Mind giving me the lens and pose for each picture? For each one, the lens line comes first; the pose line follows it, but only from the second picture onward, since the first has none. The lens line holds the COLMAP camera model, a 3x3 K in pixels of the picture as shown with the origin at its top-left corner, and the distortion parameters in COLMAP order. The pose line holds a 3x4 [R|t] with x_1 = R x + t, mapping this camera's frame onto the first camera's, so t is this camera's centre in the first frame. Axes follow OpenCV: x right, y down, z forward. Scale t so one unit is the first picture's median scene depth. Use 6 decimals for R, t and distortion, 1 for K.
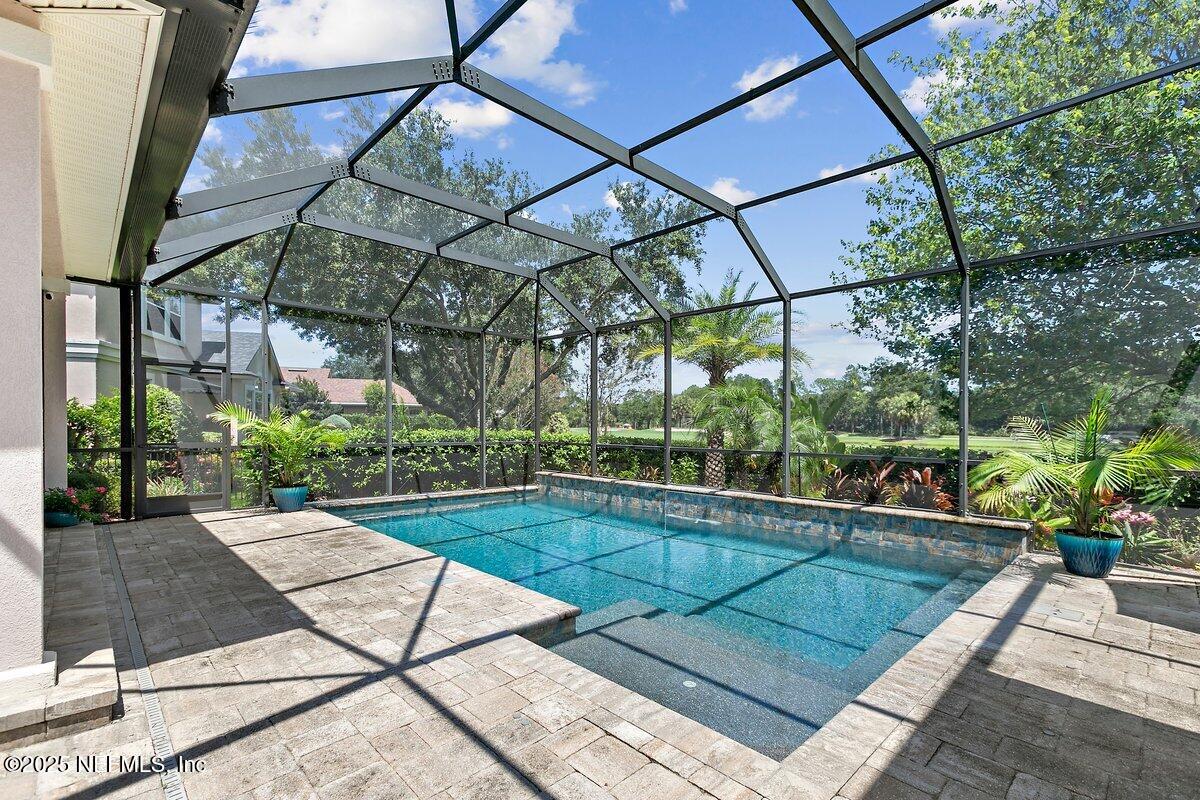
lens RADIAL K [[547.8, 0, 596.7], [0, 547.8, 419.9], [0, 0, 1]] dist [-0.011053, 0.000177]
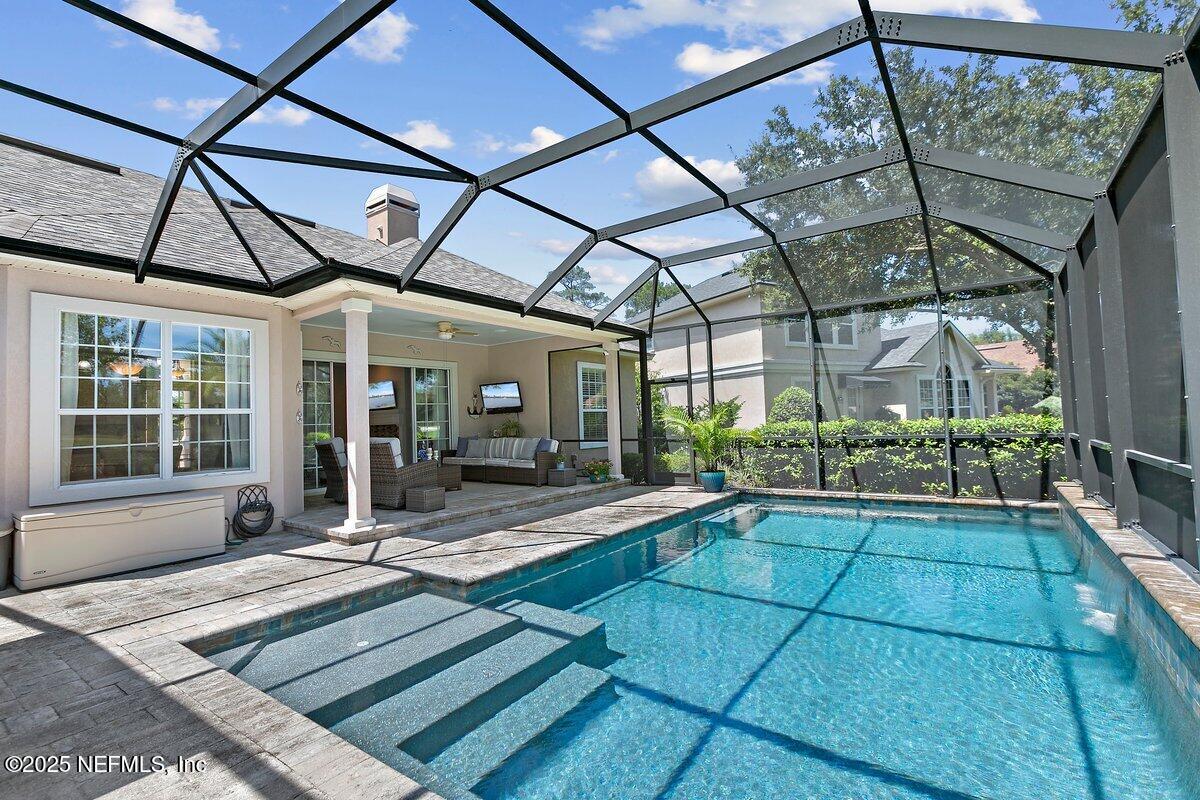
lens RADIAL K [[540.6, 0, 595.3], [0, 540.6, 411.0], [0, 0, 1]] dist [-0.019804, 0.014832]
pose [[0.184134, -0.037292, -0.982194, 0.506937], [0.046306, 0.998500, -0.029230, 0.008301], [0.981810, -0.040099, 0.185584, 0.454132]]
